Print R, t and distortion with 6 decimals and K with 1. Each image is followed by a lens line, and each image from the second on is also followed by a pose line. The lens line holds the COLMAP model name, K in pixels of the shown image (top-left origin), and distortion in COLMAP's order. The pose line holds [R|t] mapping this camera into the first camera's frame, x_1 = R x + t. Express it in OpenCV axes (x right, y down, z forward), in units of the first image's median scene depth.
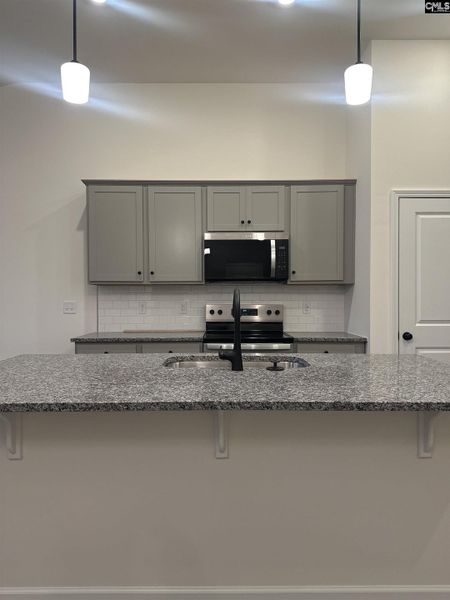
lens RADIAL K [[511.7, 0, 225.1], [0, 511.7, 287.4], [0, 0, 1]] dist [0.224960, -0.002319]
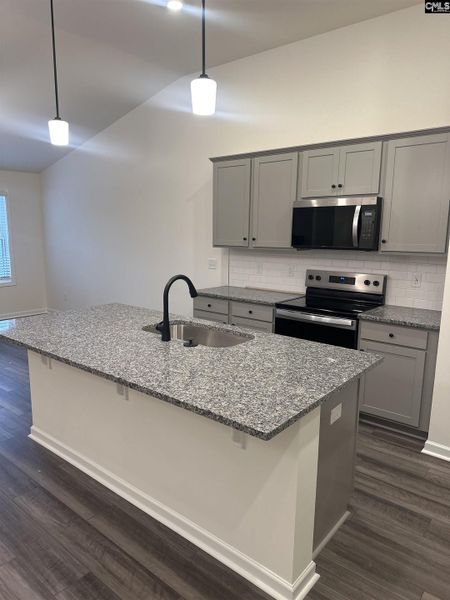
lens RADIAL K [[425.7, 0, 223.5], [0, 425.7, 307.9], [0, 0, 1]] dist [0.081732, -0.092020]
pose [[0.762837, 0.129601, -0.633469, 0.411255], [-0.016032, 0.983196, 0.181846, -0.047178], [0.646392, -0.128563, 0.752097, 0.237934]]
